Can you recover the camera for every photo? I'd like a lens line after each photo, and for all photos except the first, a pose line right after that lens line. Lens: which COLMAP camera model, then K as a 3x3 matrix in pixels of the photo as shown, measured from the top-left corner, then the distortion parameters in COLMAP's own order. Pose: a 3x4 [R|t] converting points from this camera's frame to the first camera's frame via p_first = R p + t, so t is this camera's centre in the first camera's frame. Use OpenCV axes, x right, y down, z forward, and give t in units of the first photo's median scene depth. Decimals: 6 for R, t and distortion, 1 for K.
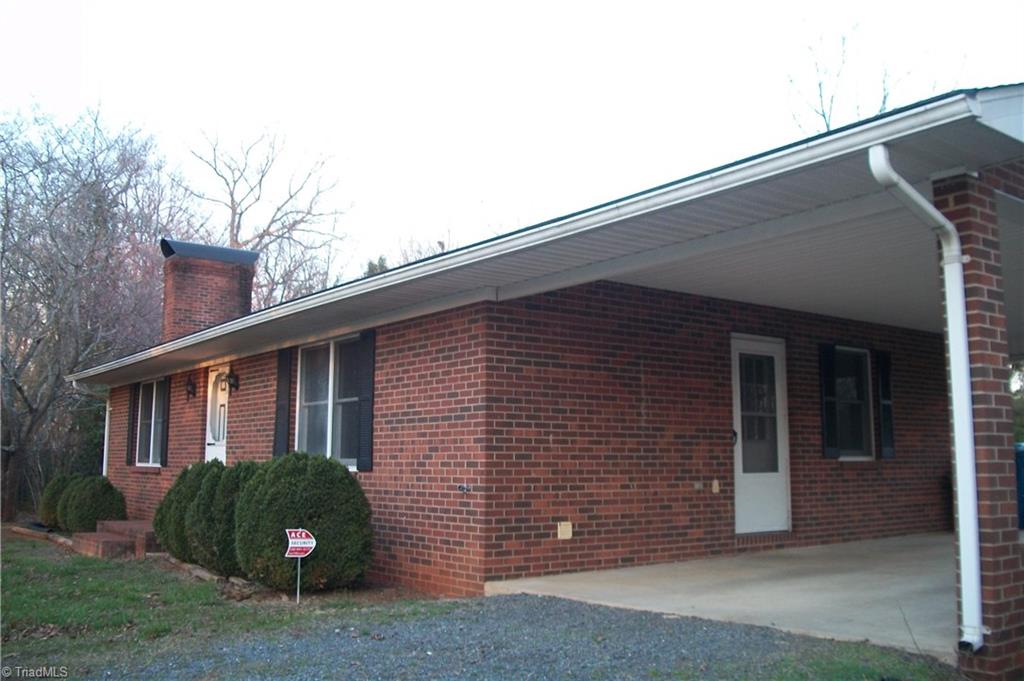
lens RADIAL K [[974.5, 0, 510.8], [0, 974.5, 319.2], [0, 0, 1]] dist [-0.130836, 0.051772]
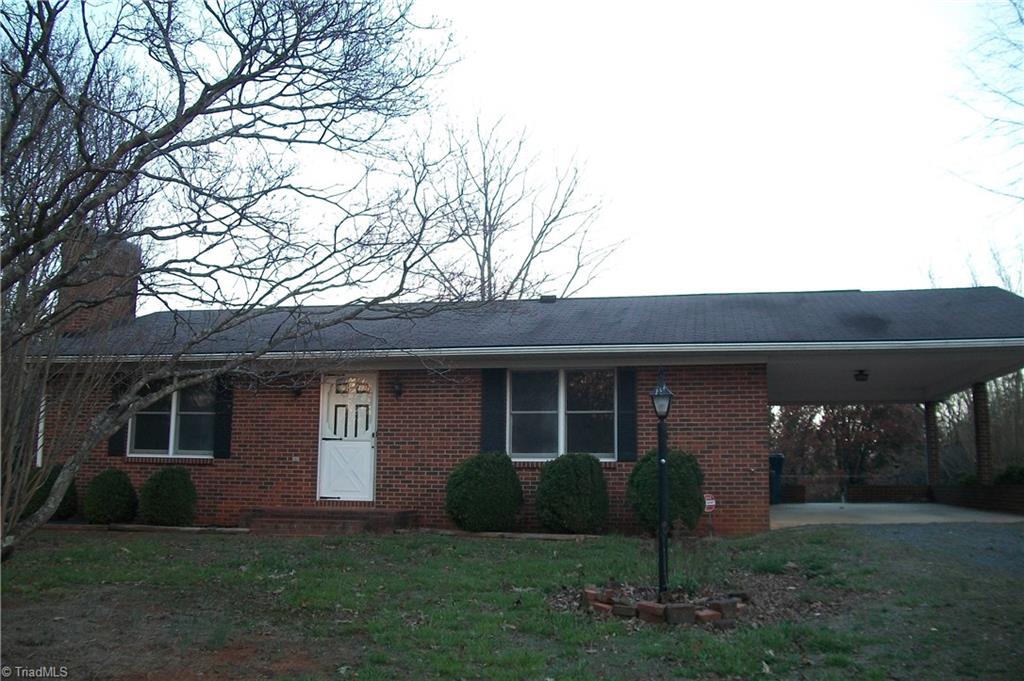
lens RADIAL K [[974.5, 0, 510.8], [0, 974.5, 319.2], [0, 0, 1]] dist [-0.130836, 0.051772]
pose [[0.747521, 0.111754, 0.654770, -1.460138], [-0.105994, 0.993183, -0.048504, 0.033958], [-0.655727, -0.033144, 0.754270, -0.010735]]
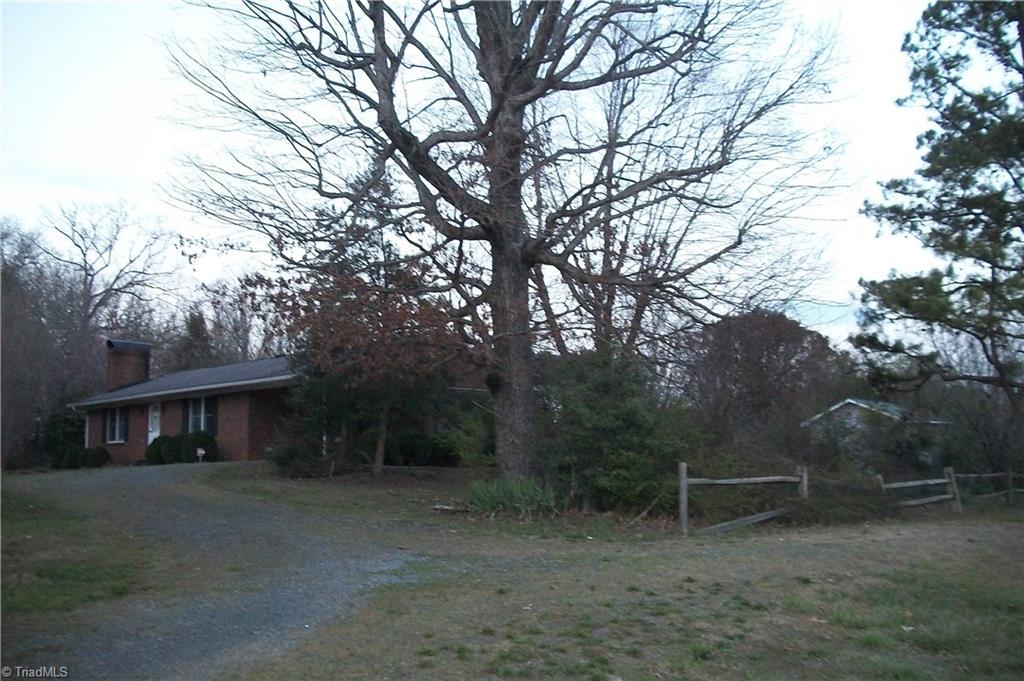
lens RADIAL K [[974.5, 0, 510.8], [0, 974.5, 319.2], [0, 0, 1]] dist [-0.130836, 0.051772]
pose [[0.980539, 0.008604, 0.196134, 0.235469], [-0.007308, 0.999946, -0.007334, -0.273505], [-0.196187, 0.005758, 0.980550, -2.898679]]
